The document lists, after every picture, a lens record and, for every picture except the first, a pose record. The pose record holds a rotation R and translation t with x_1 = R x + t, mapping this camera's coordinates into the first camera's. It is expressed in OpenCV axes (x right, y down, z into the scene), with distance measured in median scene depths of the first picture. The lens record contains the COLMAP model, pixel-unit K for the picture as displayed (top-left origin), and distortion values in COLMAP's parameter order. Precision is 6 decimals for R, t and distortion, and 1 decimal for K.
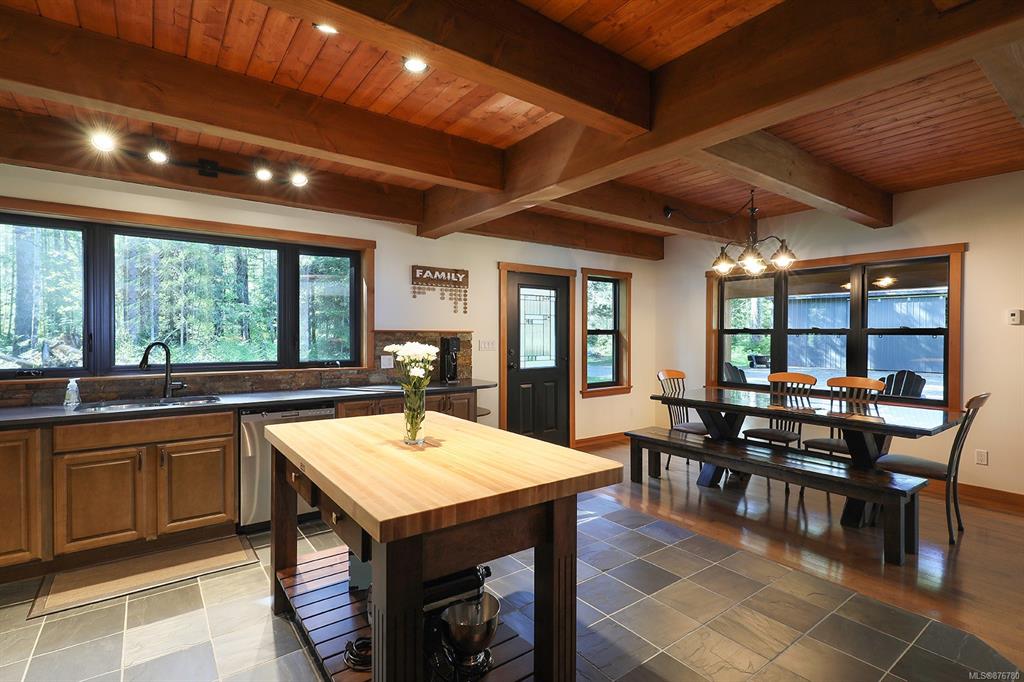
lens RADIAL K [[483.3, 0, 511.8], [0, 483.3, 335.0], [0, 0, 1]] dist [-0.001458, 0.000538]
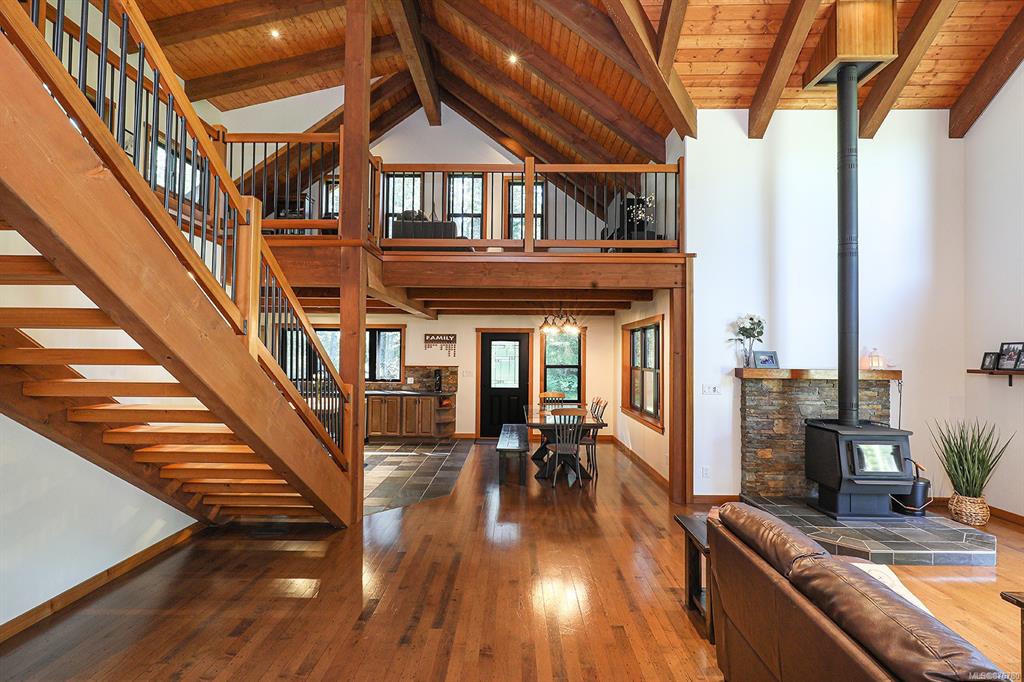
lens RADIAL K [[483.3, 0, 513.5], [0, 483.3, 345.9], [0, 0, 1]] dist [-0.001458, 0.000538]
pose [[0.801907, -0.007059, -0.597407, 1.786799], [-0.007997, 0.999714, -0.022548, -0.068016], [0.597395, 0.022859, 0.801621, -0.564603]]
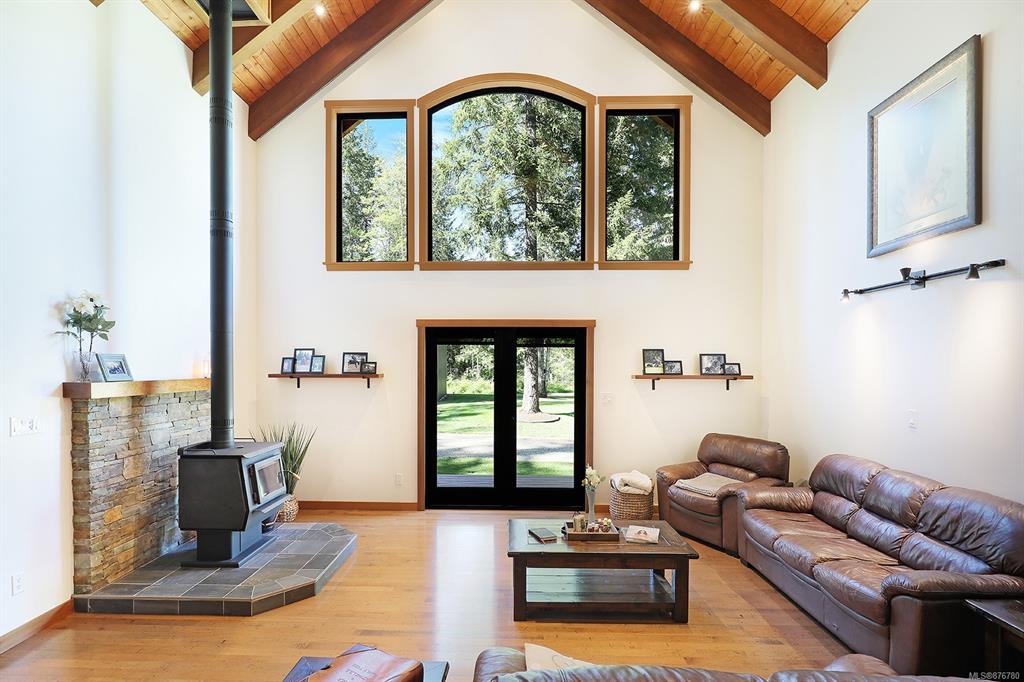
lens RADIAL K [[517.9, 0, 489.4], [0, 517.9, 373.1], [0, 0, 1]] dist [0.001293, 0.000428]
pose [[0.630536, -0.014925, 0.776016, 1.162332], [0.000141, 0.999817, 0.019115, -0.074349], [-0.776160, -0.011944, 0.630423, -0.087528]]
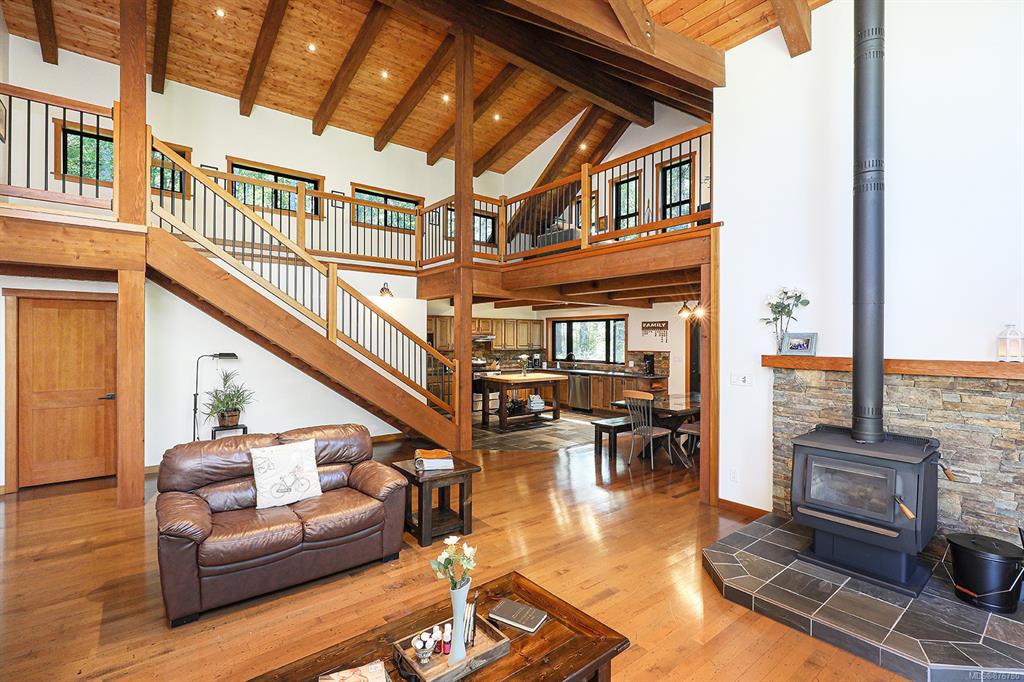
lens RADIAL K [[475.1, 0, 523.1], [0, 475.1, 342.2], [0, 0, 1]] dist [0.001783, -0.002127]
pose [[0.058327, 0.002041, -0.998295, 2.651940], [-0.004414, 0.999989, 0.001787, -0.069611], [0.998288, 0.004302, 0.058335, 0.431898]]
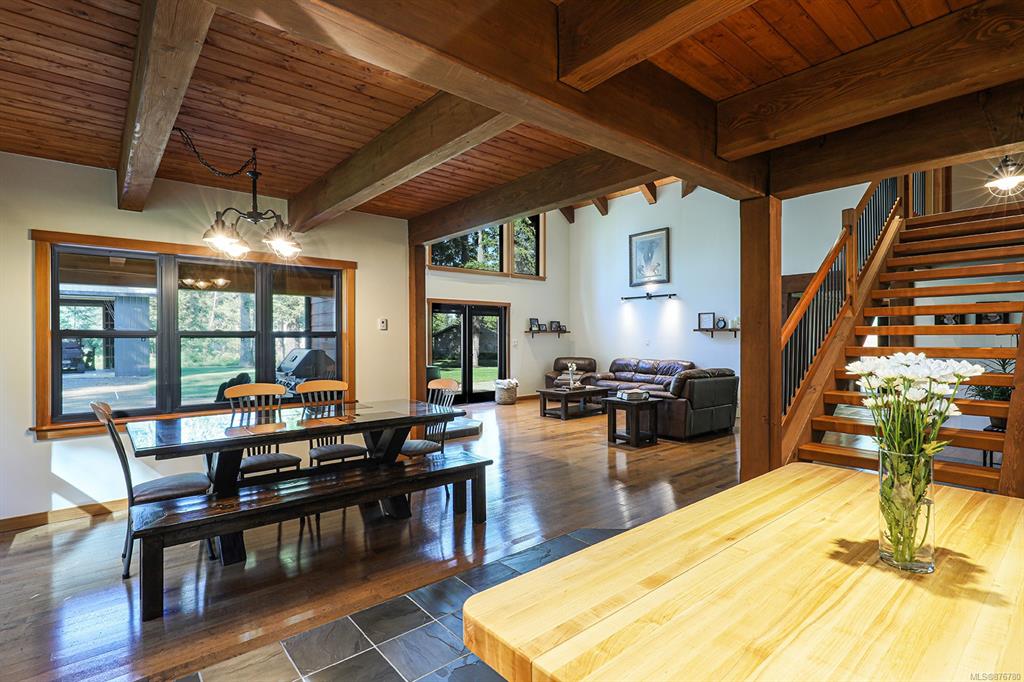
lens RADIAL K [[483.3, 0, 519.8], [0, 483.3, 344.1], [0, 0, 1]] dist [-0.001458, 0.000538]
pose [[-0.096917, -0.016912, 0.995149, -0.471058], [0.008214, 0.999808, 0.017791, -0.002966], [-0.995259, 0.009898, -0.096760, 1.051346]]
